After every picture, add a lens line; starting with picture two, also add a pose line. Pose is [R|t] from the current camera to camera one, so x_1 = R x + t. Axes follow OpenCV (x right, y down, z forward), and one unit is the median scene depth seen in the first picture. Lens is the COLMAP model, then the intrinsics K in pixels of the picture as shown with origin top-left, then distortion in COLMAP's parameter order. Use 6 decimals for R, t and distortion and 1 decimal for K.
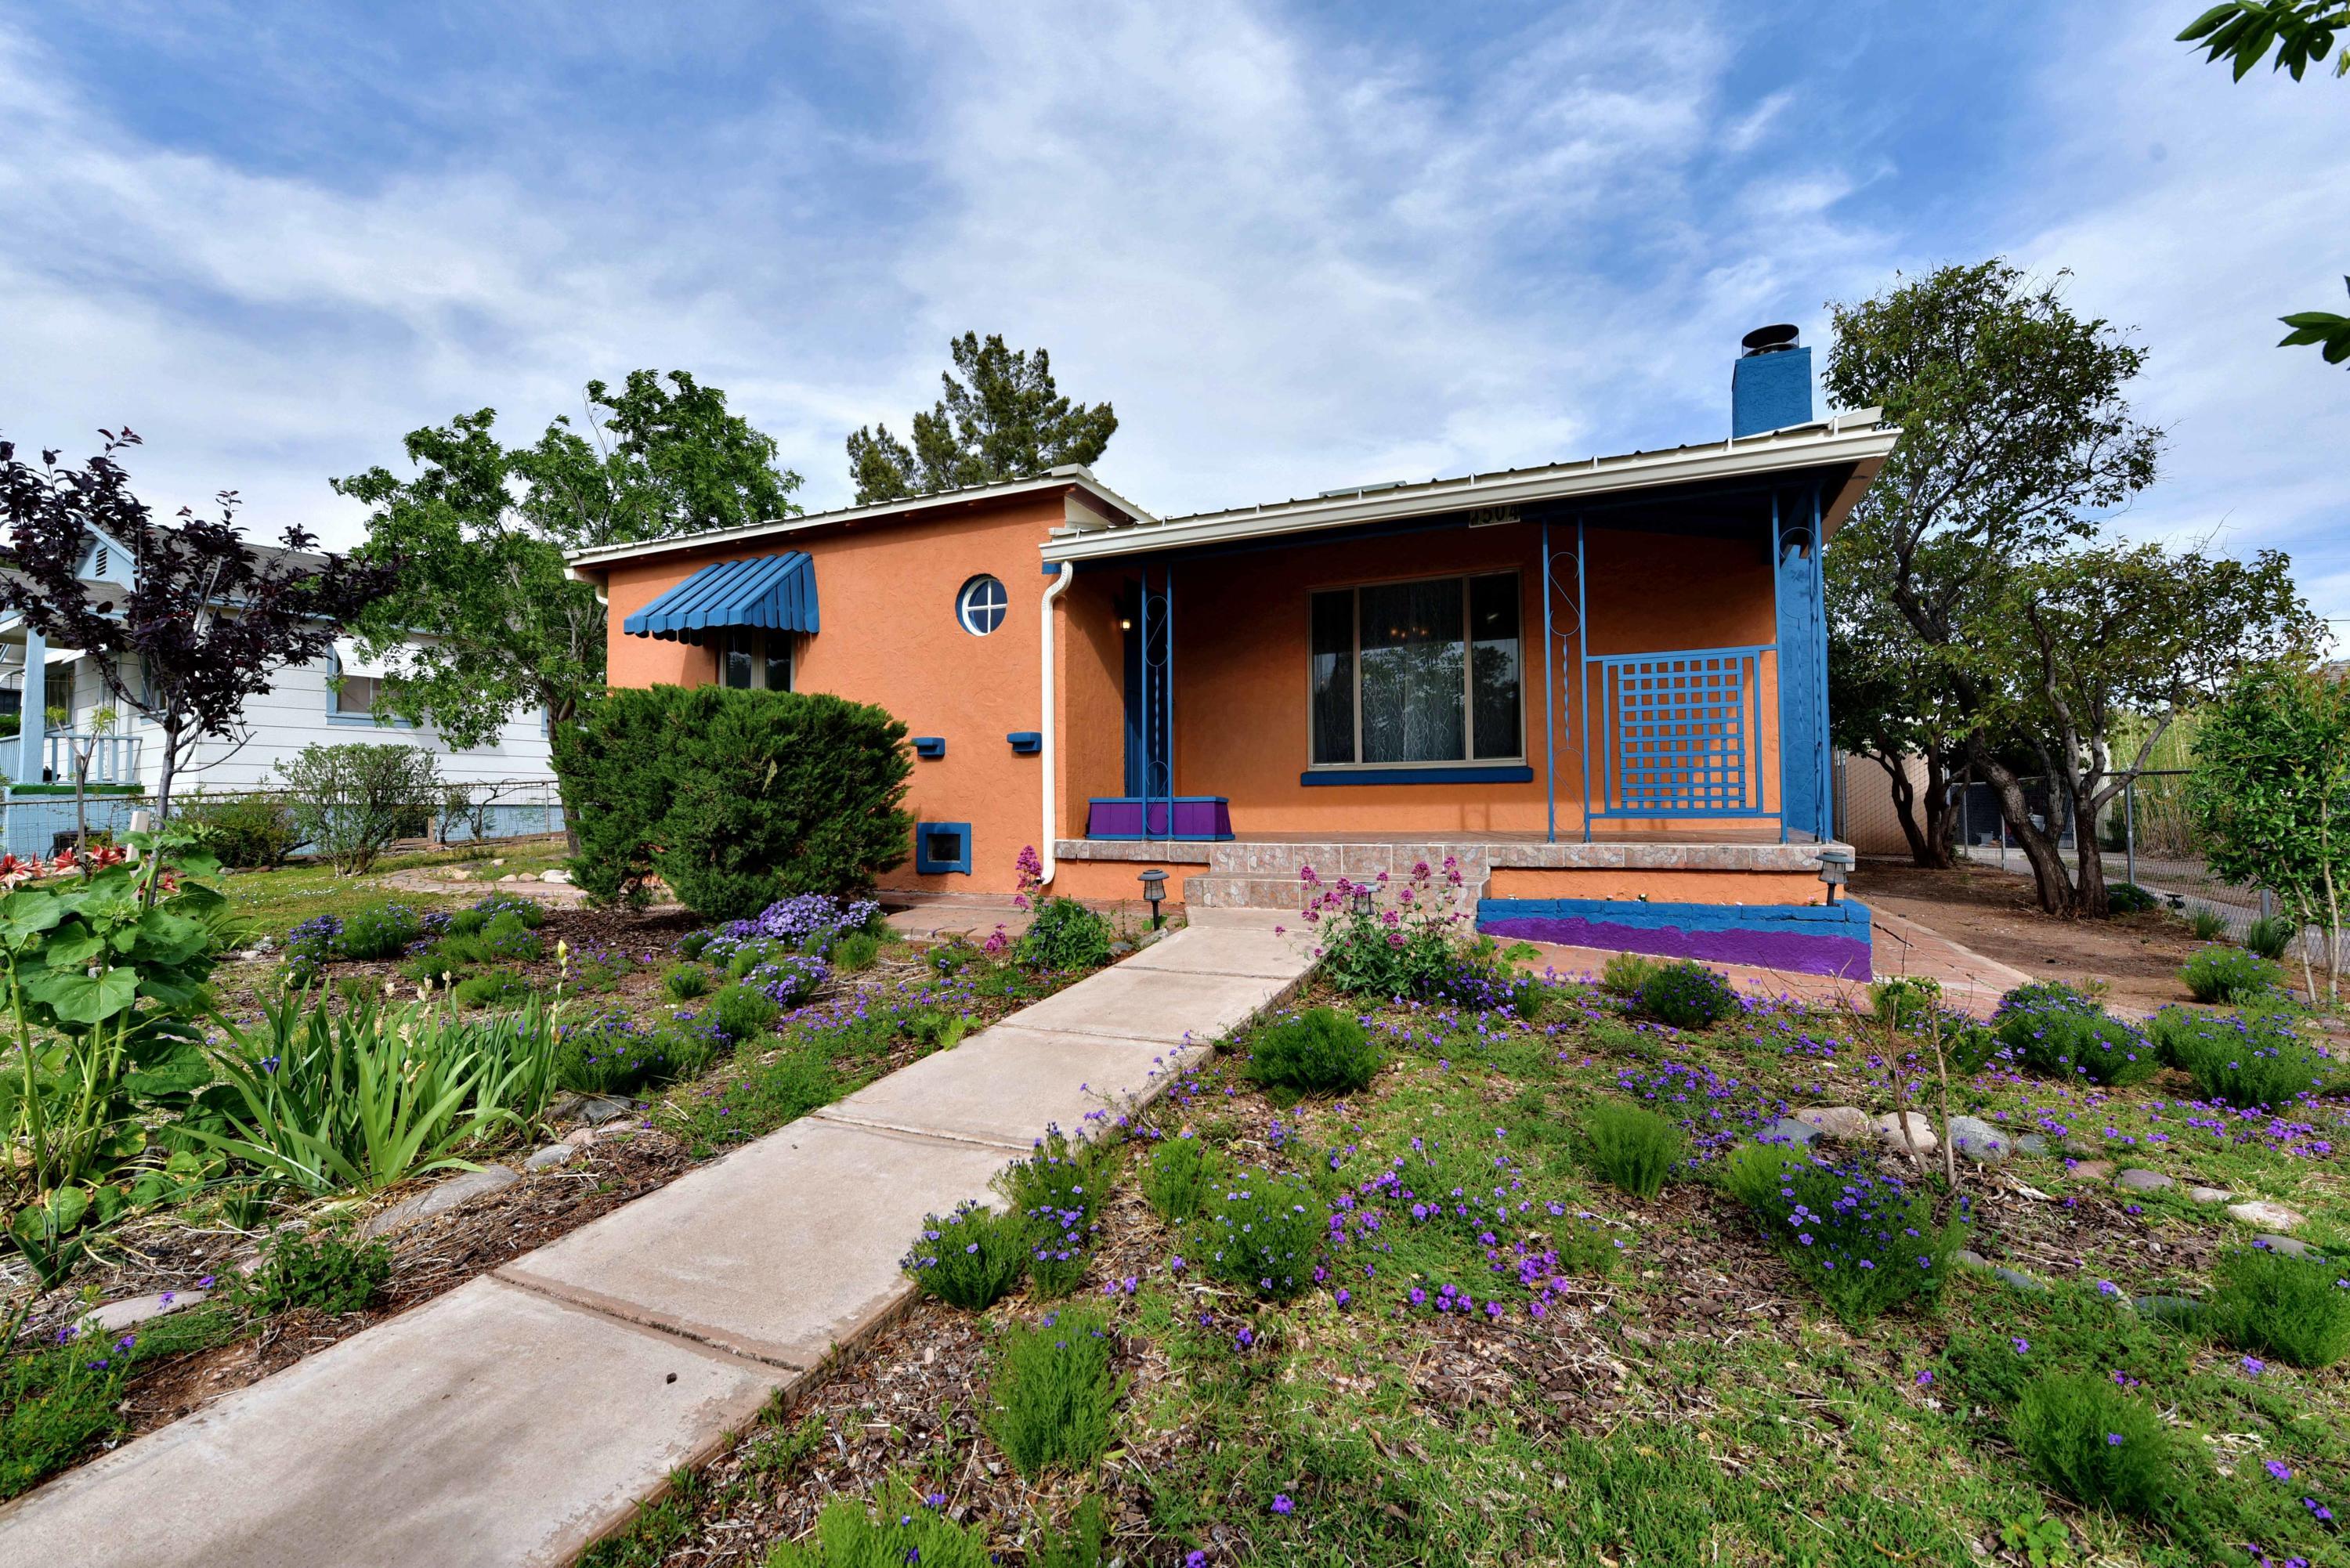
lens RADIAL K [[1005.2, 0, 1172.7], [0, 1005.2, 791.5], [0, 0, 1]] dist [0.003018, 0.000084]
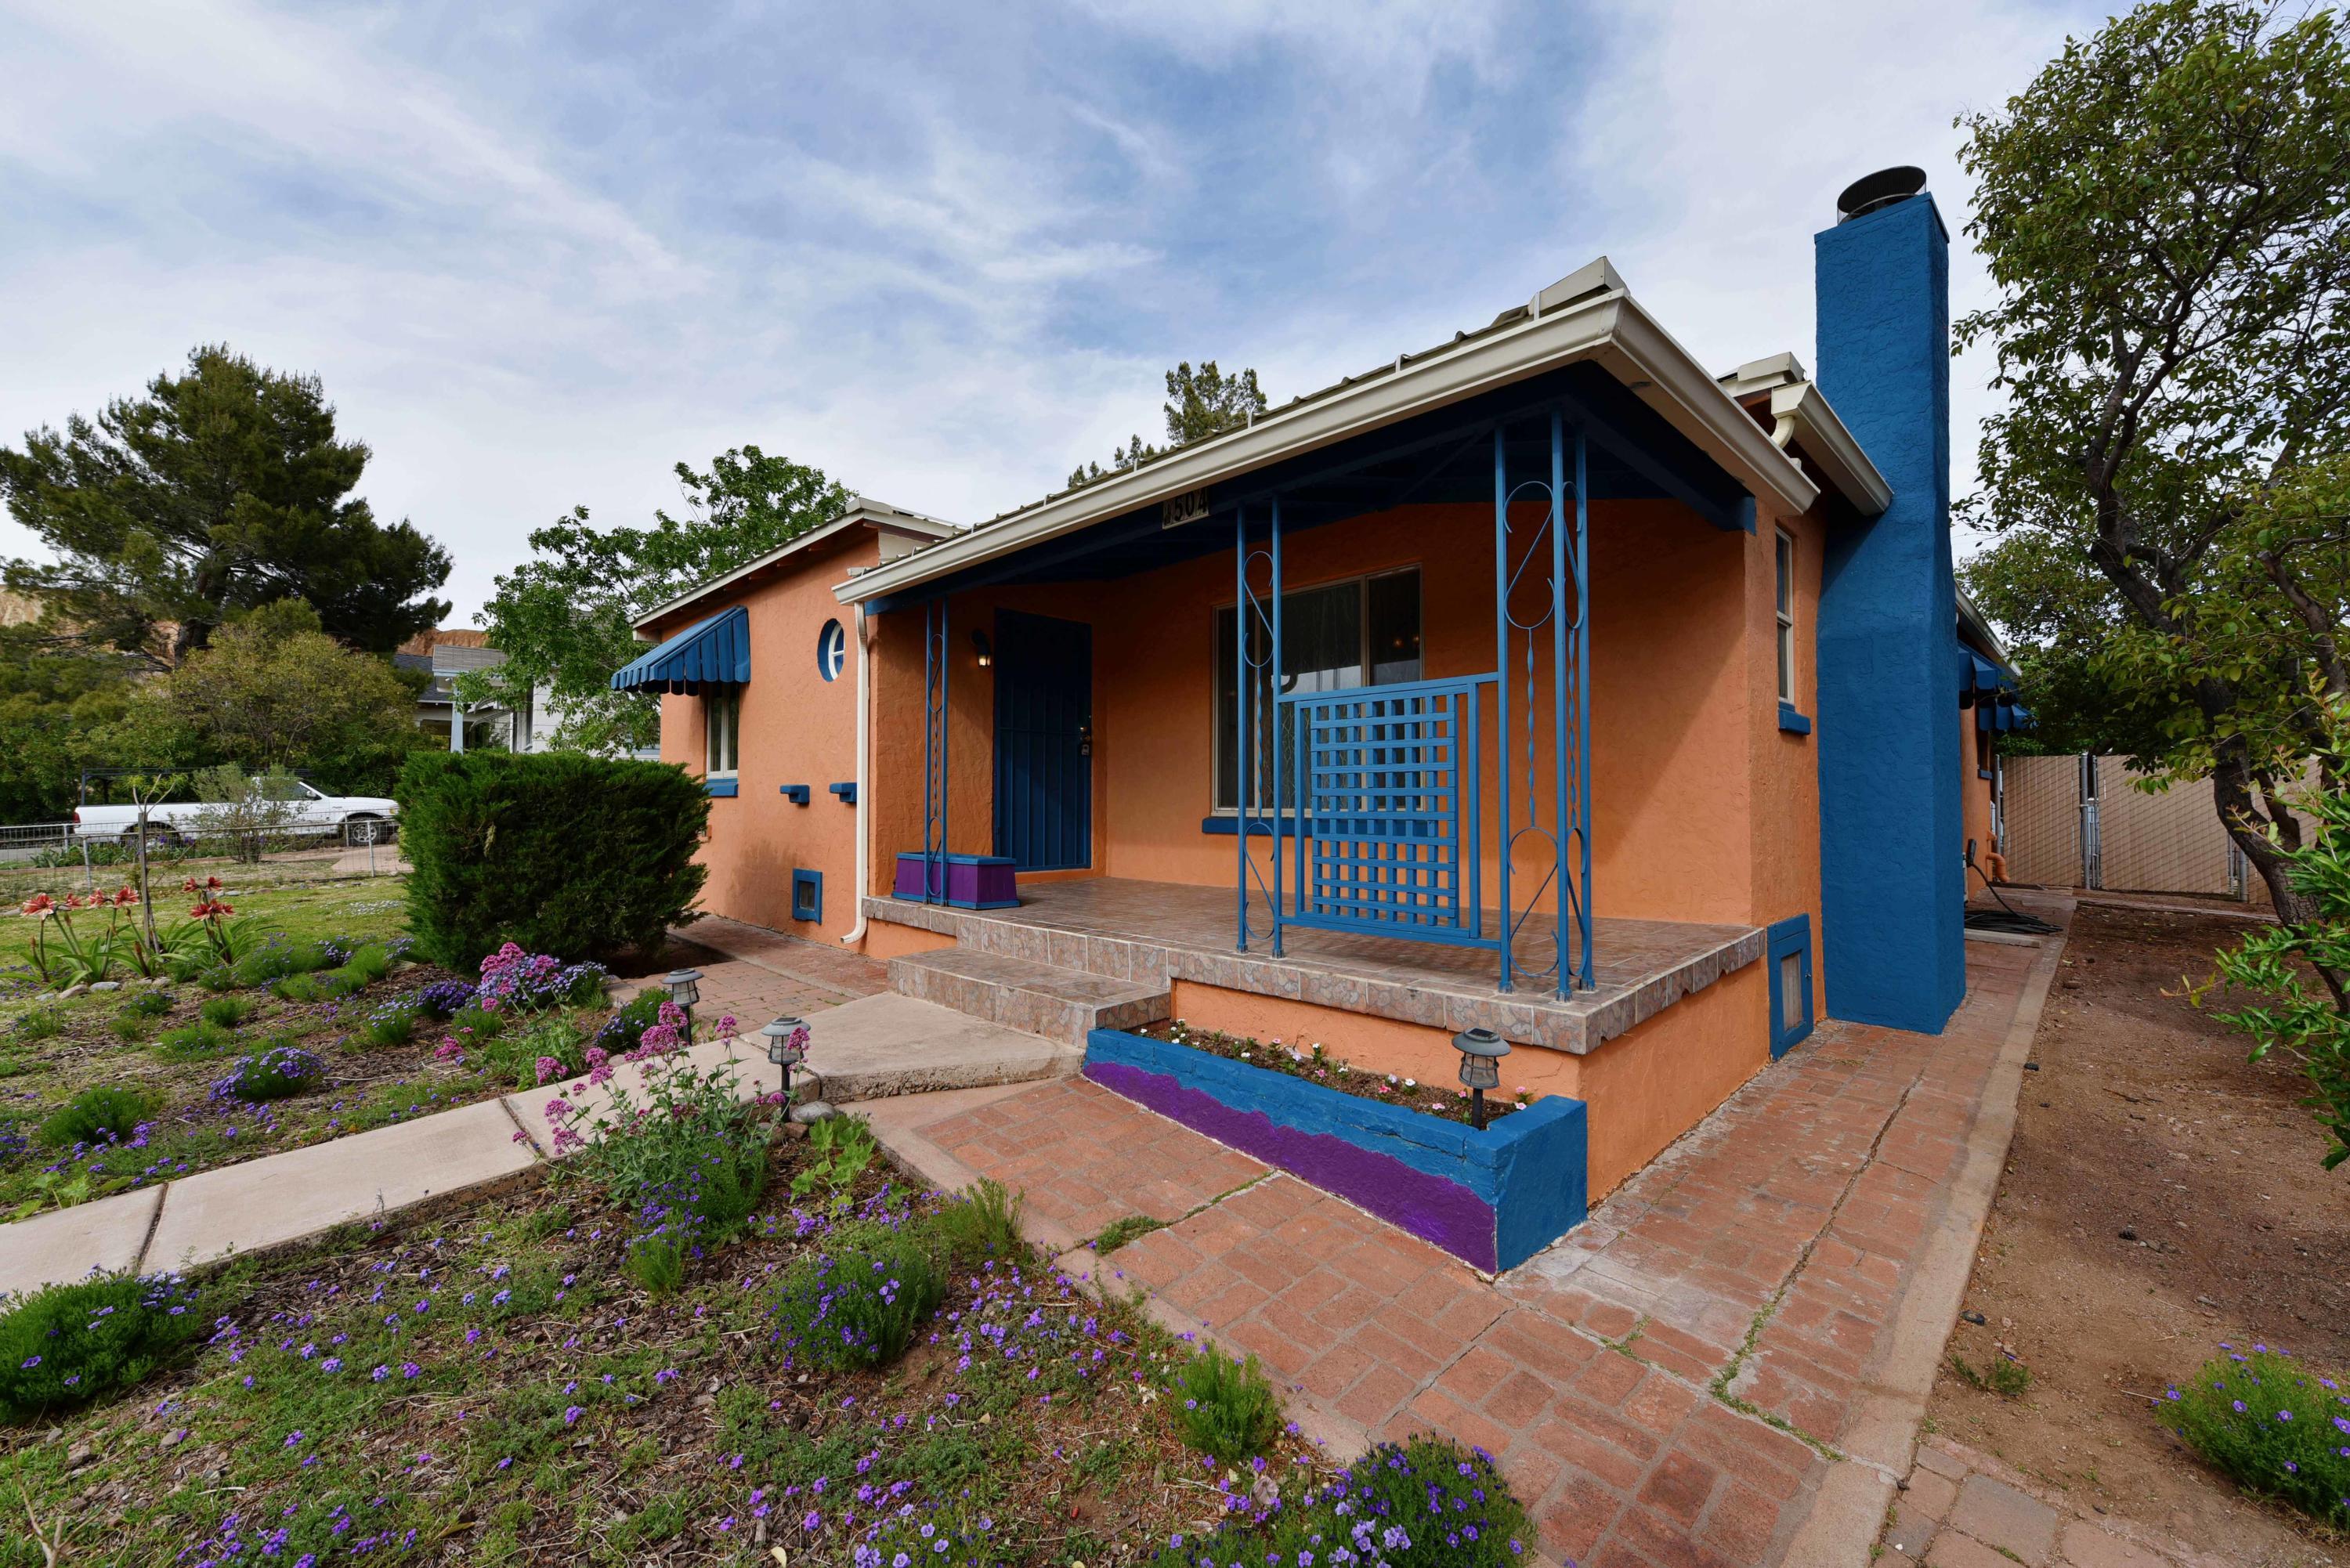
lens RADIAL K [[929.1, 0, 1165.4], [0, 929.1, 795.8], [0, 0, 1]] dist [-0.010298, -0.000029]
pose [[0.931309, 0.003648, -0.364213, 0.391056], [0.001022, 0.999920, 0.012629, -0.048507], [0.364230, -0.012134, 0.931230, 0.243638]]
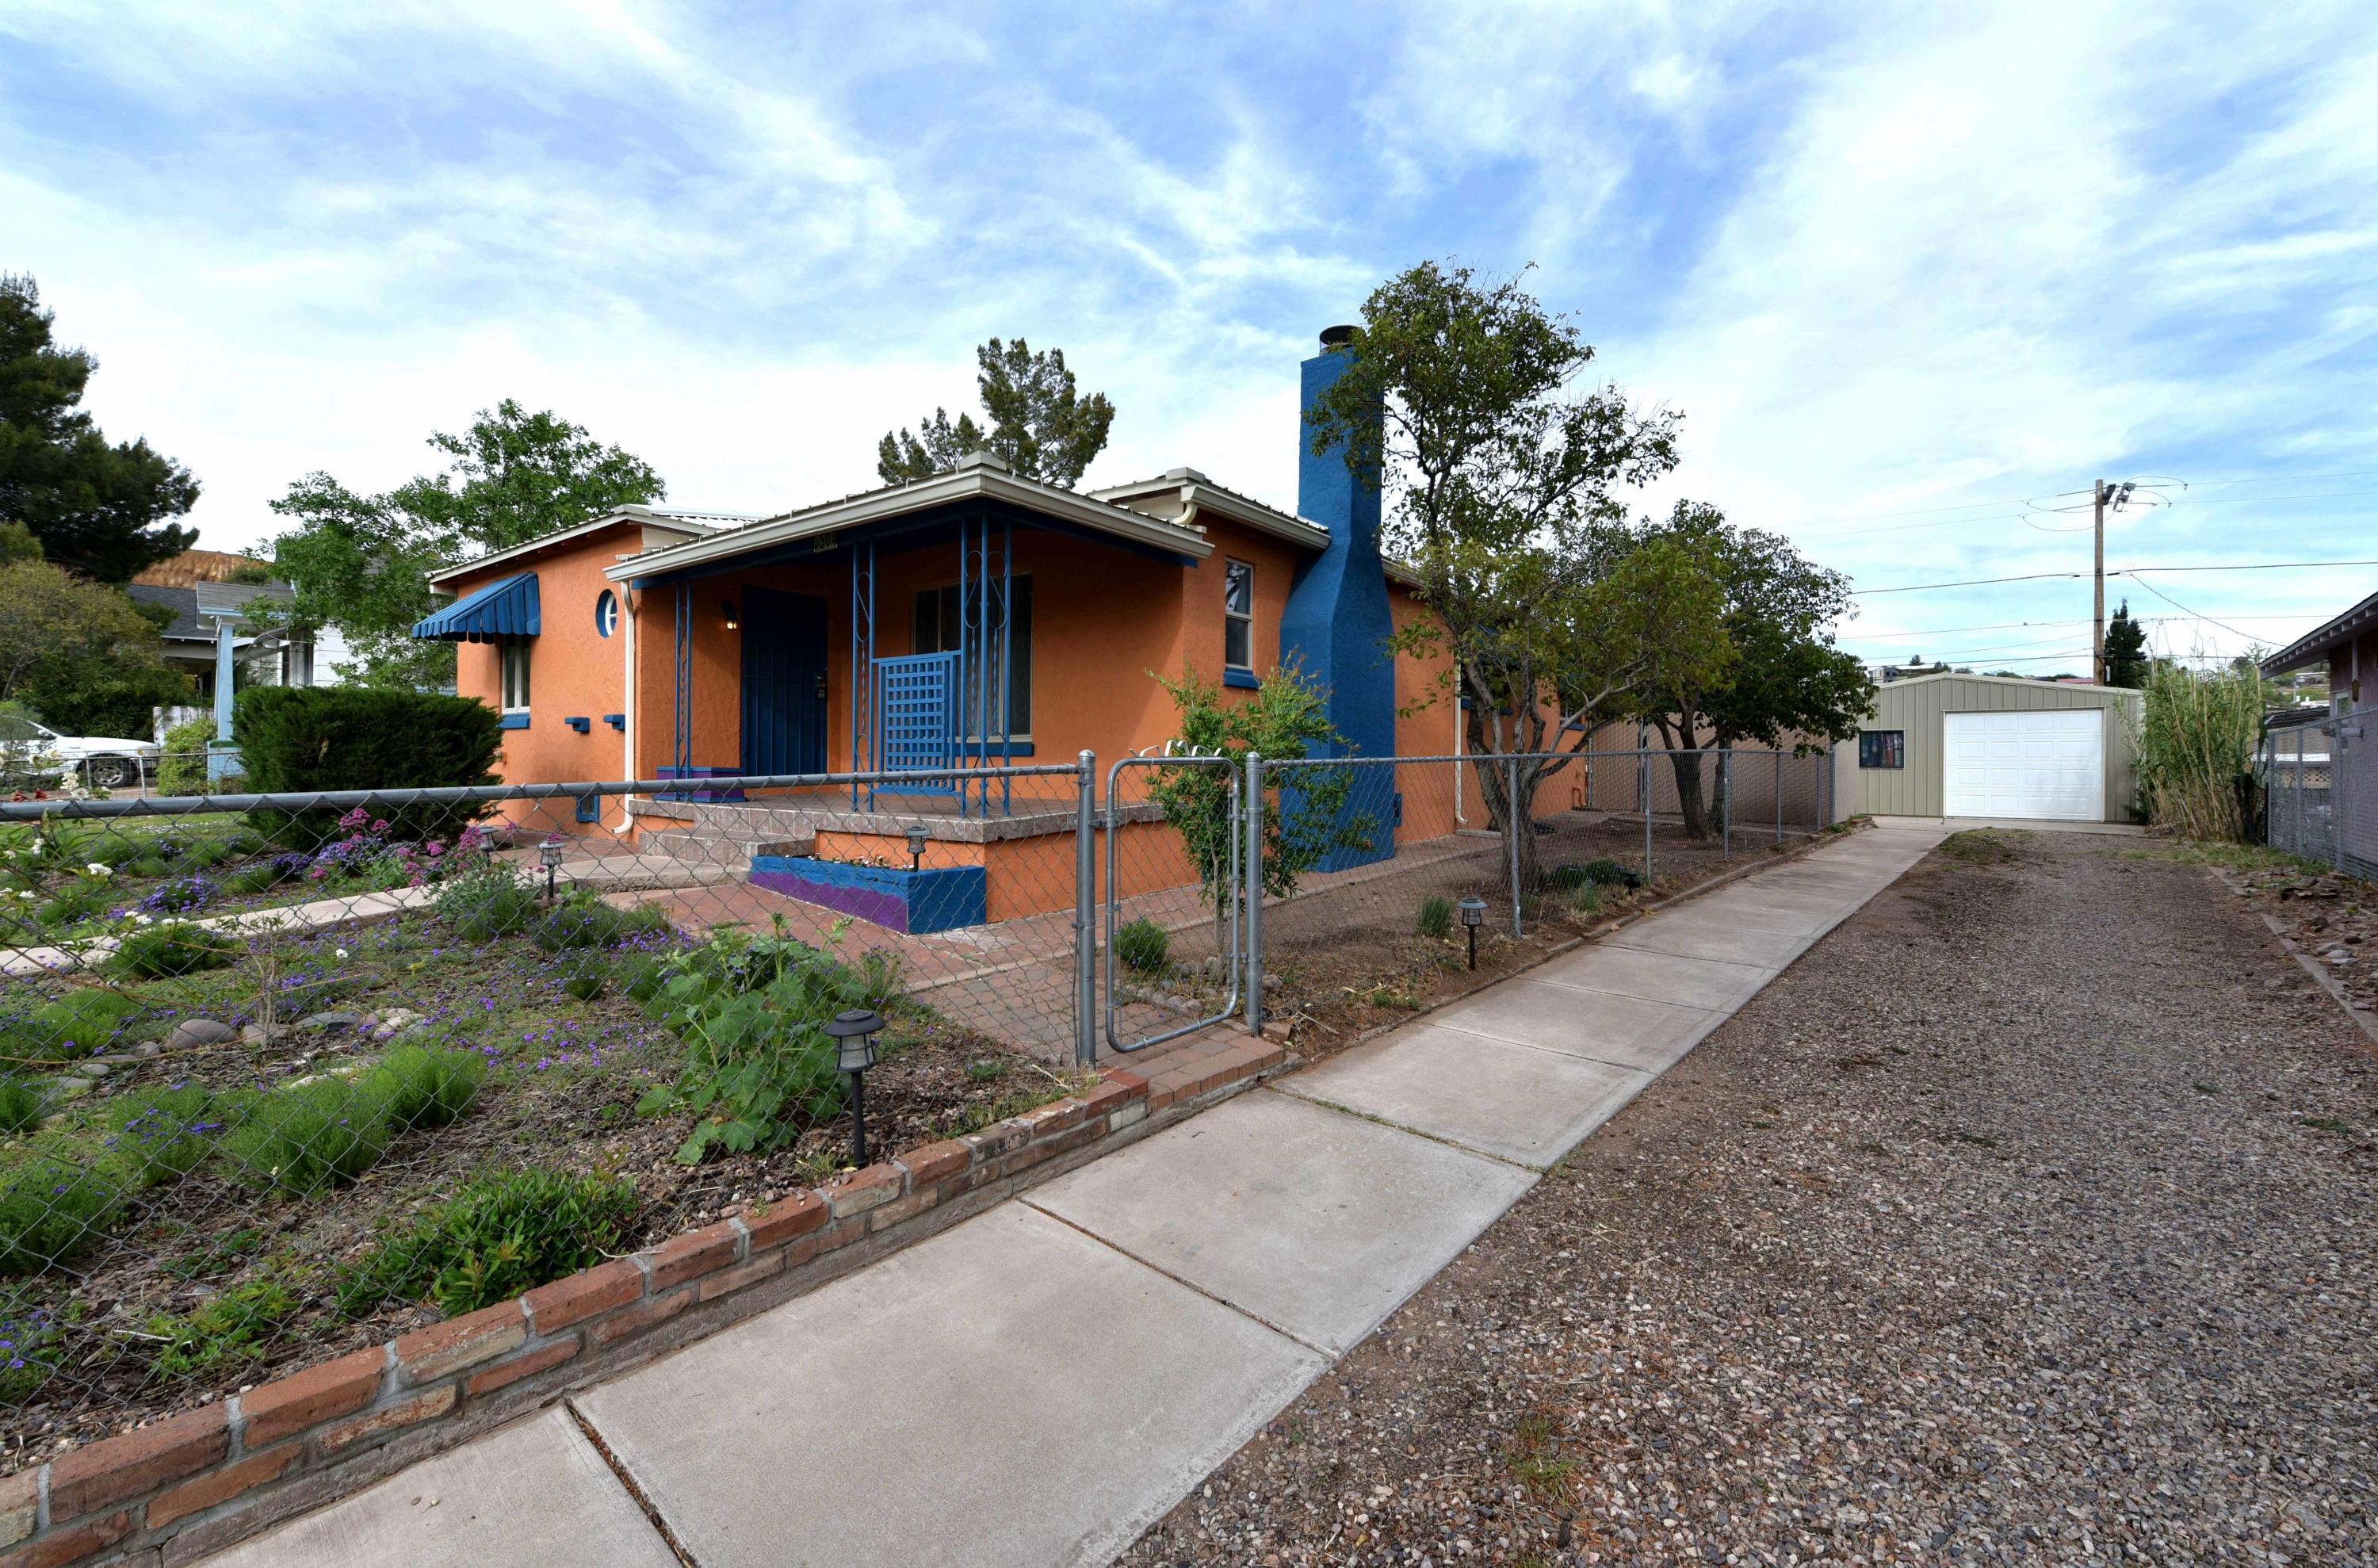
lens RADIAL K [[958.3, 0, 1195.9], [0, 958.3, 765.9], [0, 0, 1]] dist [-0.004696, -0.001395]
pose [[0.978950, 0.012073, -0.203745, 0.698211], [-0.006922, 0.999639, 0.025975, -0.025692], [0.203985, -0.024018, 0.978679, -0.033675]]
